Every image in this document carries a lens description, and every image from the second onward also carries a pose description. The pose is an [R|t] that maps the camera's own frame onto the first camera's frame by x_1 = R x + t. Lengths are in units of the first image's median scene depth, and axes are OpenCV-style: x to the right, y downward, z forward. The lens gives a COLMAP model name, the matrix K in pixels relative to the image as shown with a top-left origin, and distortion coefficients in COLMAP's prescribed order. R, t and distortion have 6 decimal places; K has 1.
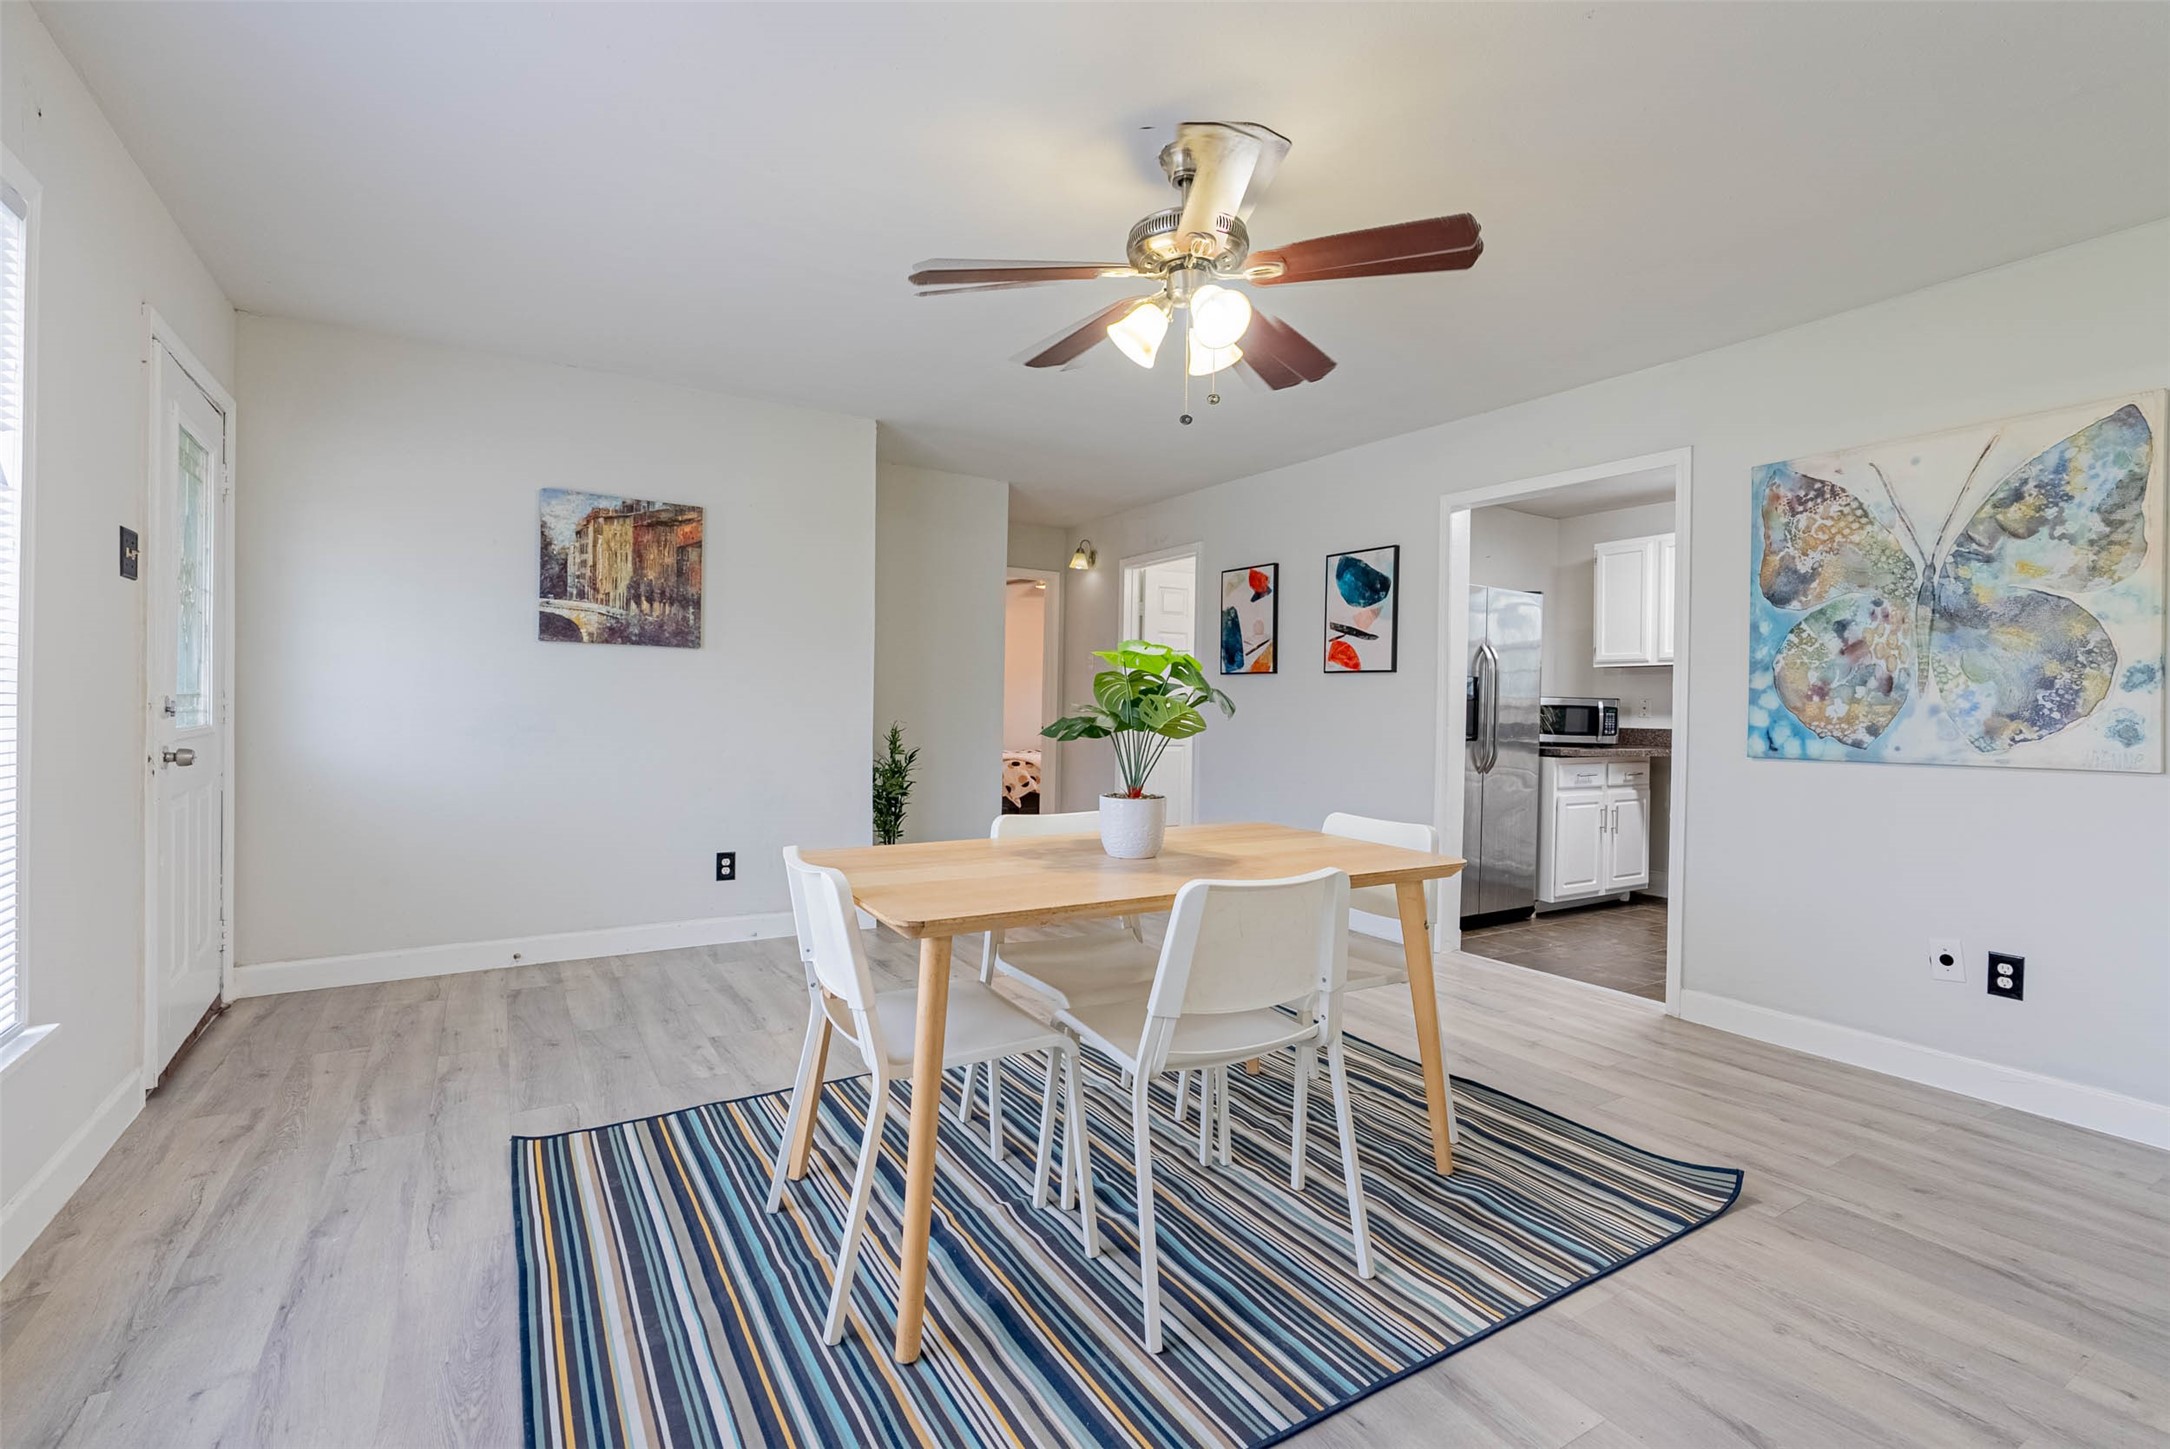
lens RADIAL K [[989.8, 0, 1106.4], [0, 989.8, 714.5], [0, 0, 1]] dist [-0.011601, 0.003646]
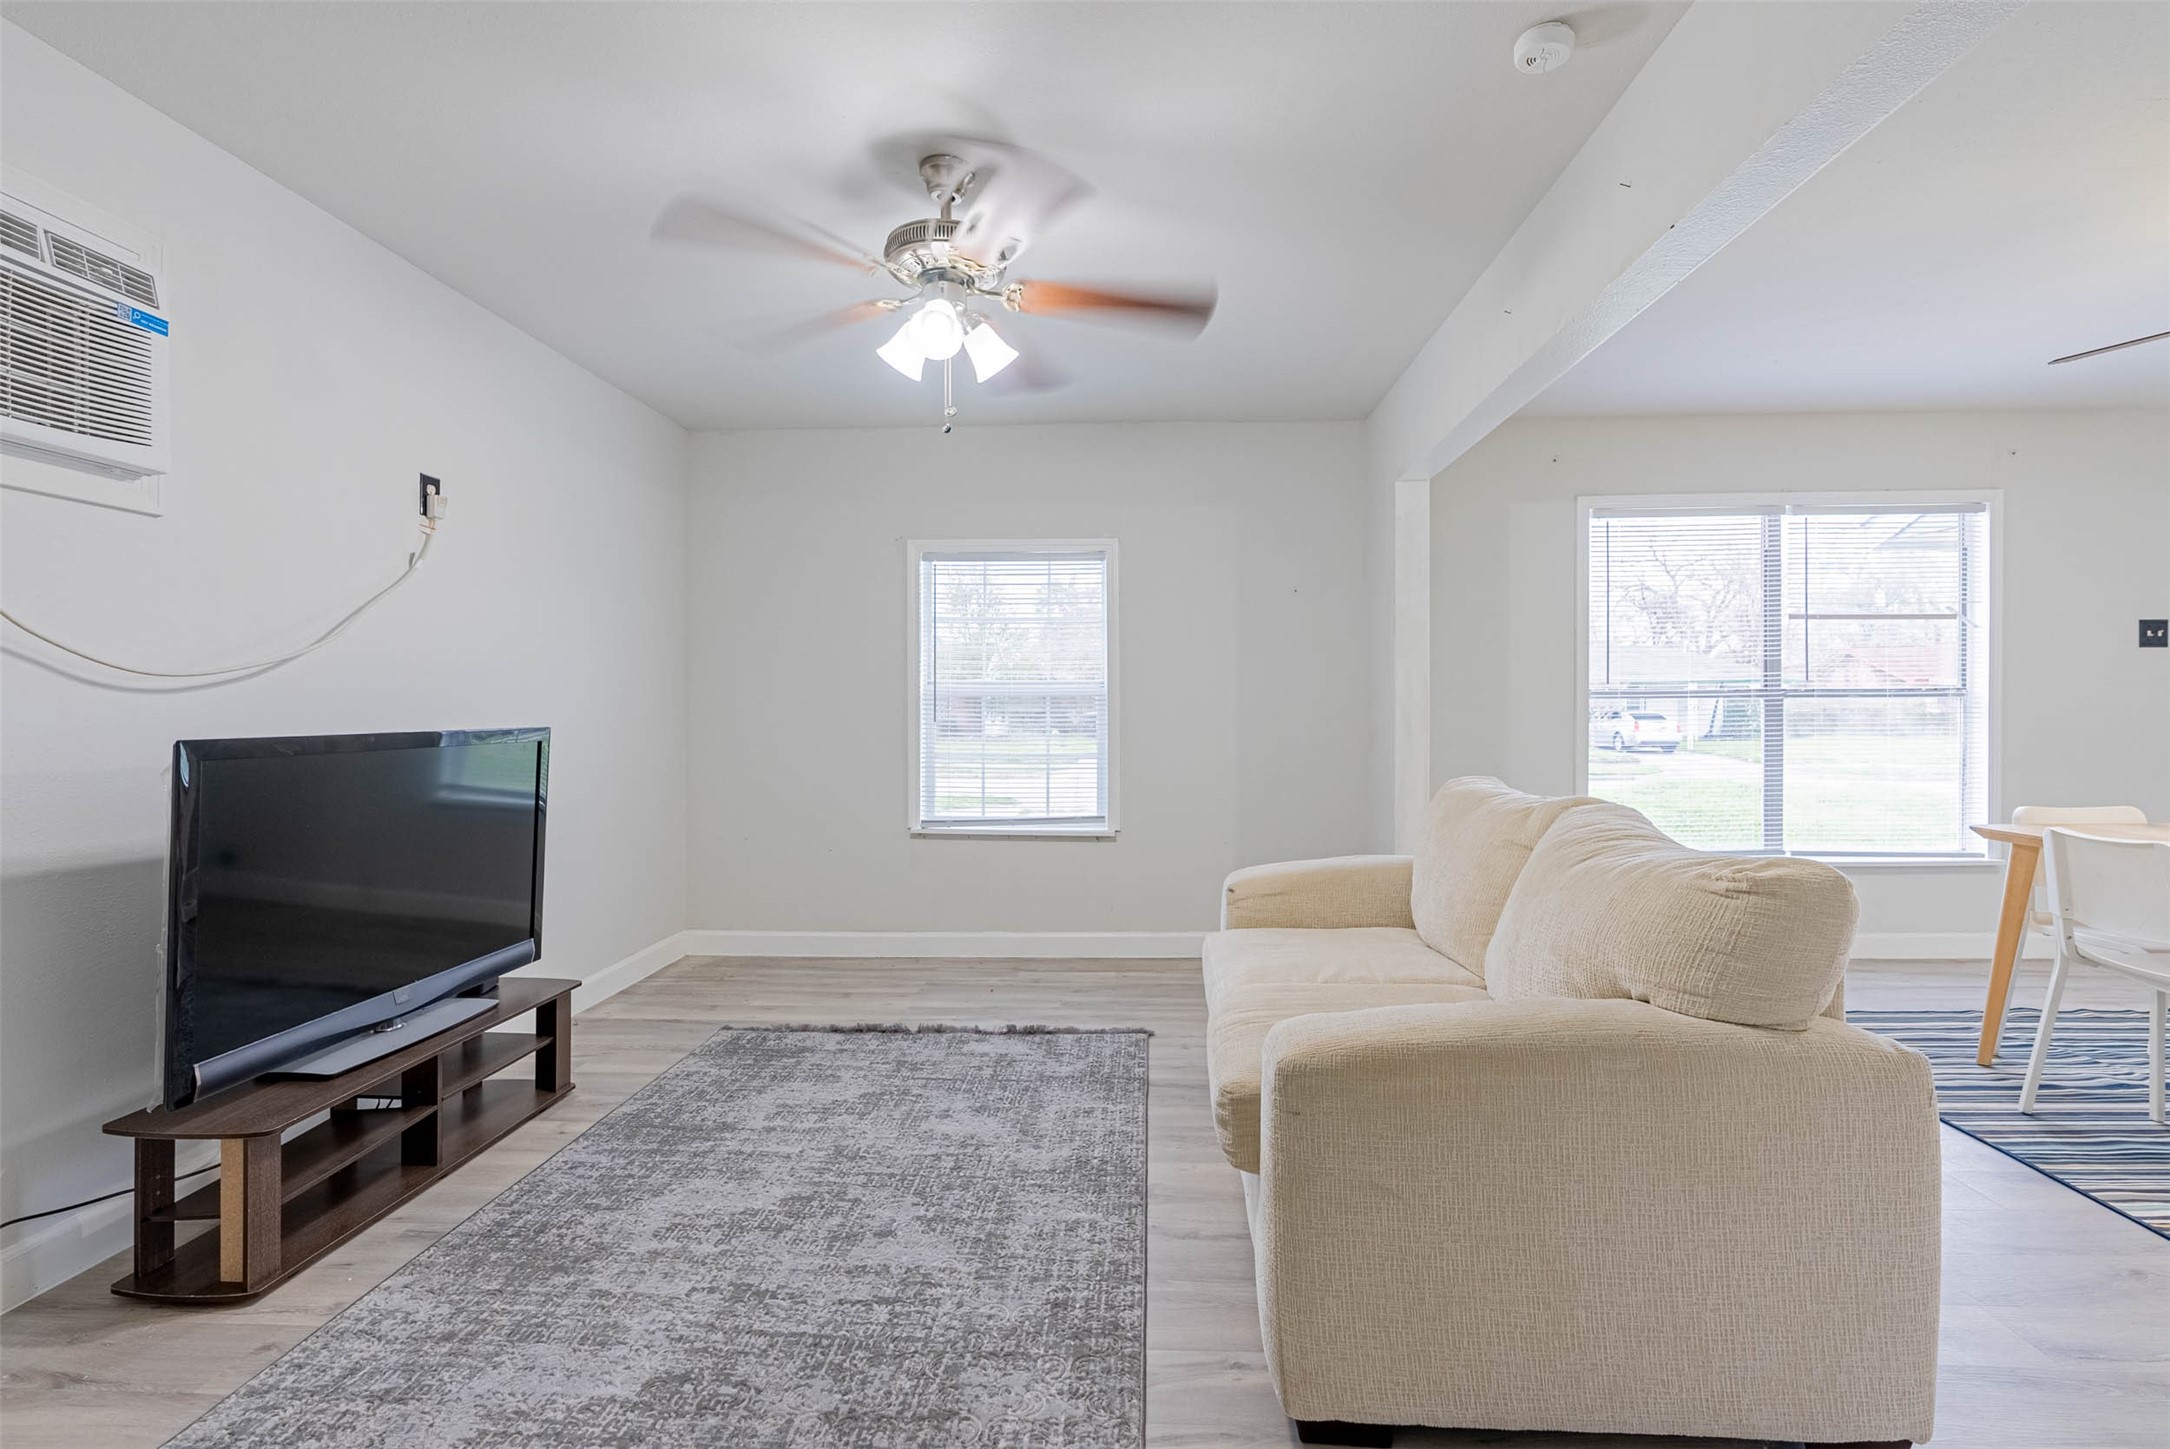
lens RADIAL K [[989.8, 0, 1107.7], [0, 989.8, 713.3], [0, 0, 1]] dist [-0.011601, 0.003646]
pose [[-0.562193, -0.009037, -0.826957, 1.123849], [-0.016961, 0.999856, 0.000605, 0.007441], [0.826832, 0.014366, -0.562265, 0.328182]]
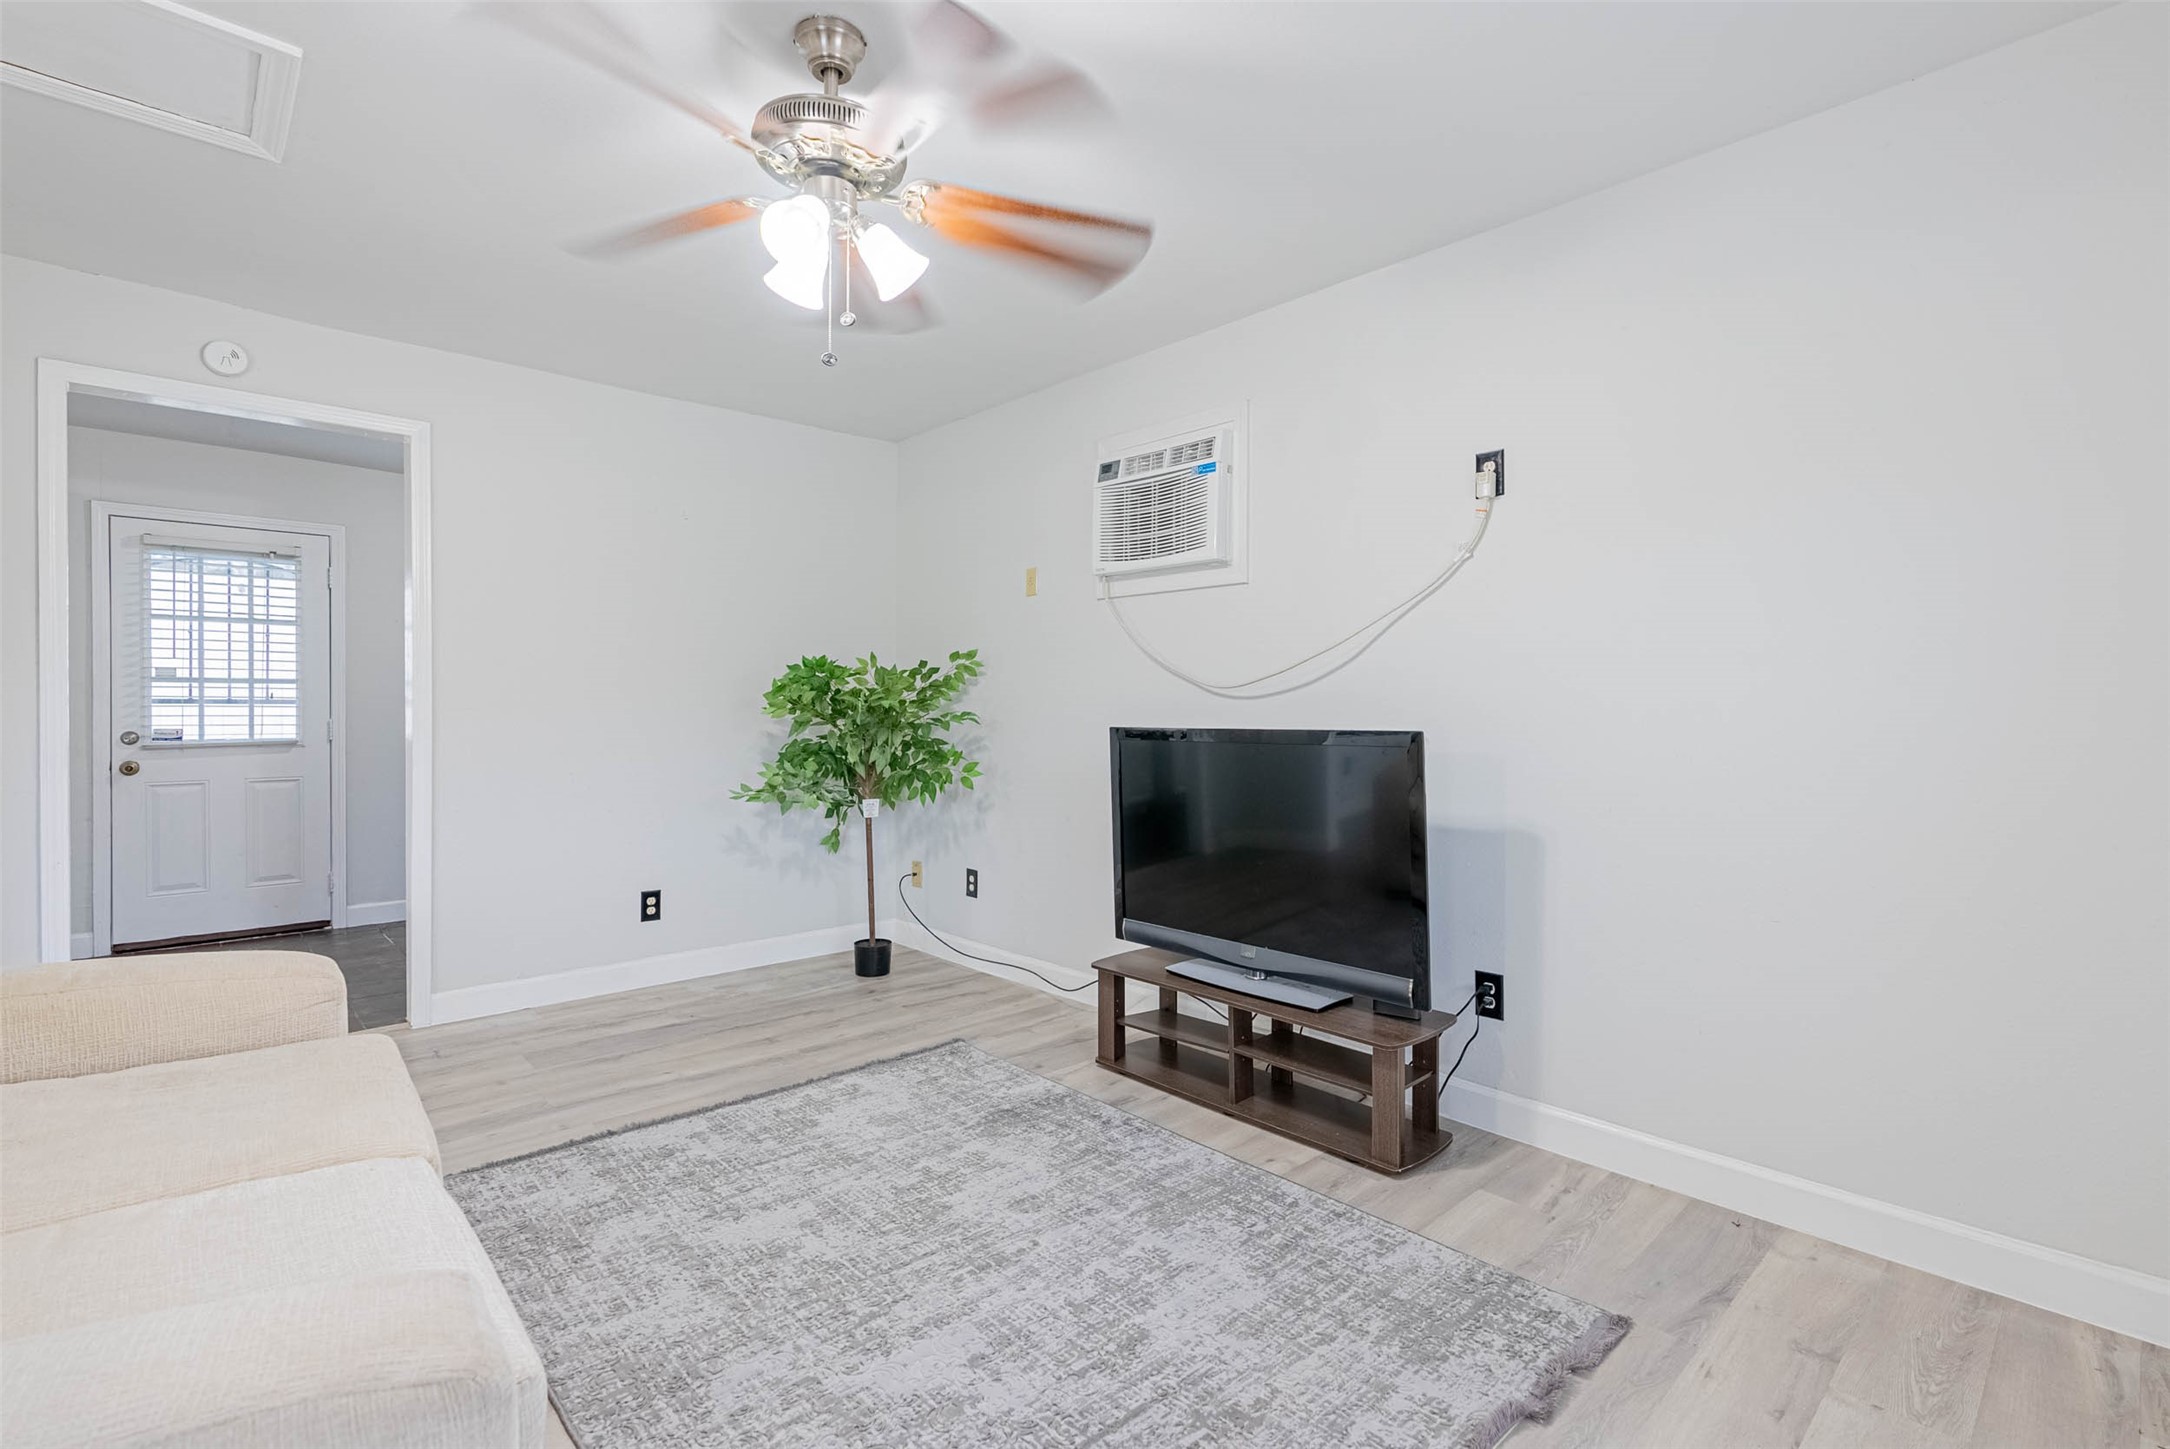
lens RADIAL K [[989.8, 0, 1108.4], [0, 989.8, 717.1], [0, 0, 1]] dist [-0.011601, 0.003646]
pose [[-0.206617, -0.018376, 0.978249, 0.008008], [0.006218, 0.999779, 0.020094, 0.002232], [-0.978402, 0.010234, -0.206457, -0.207878]]
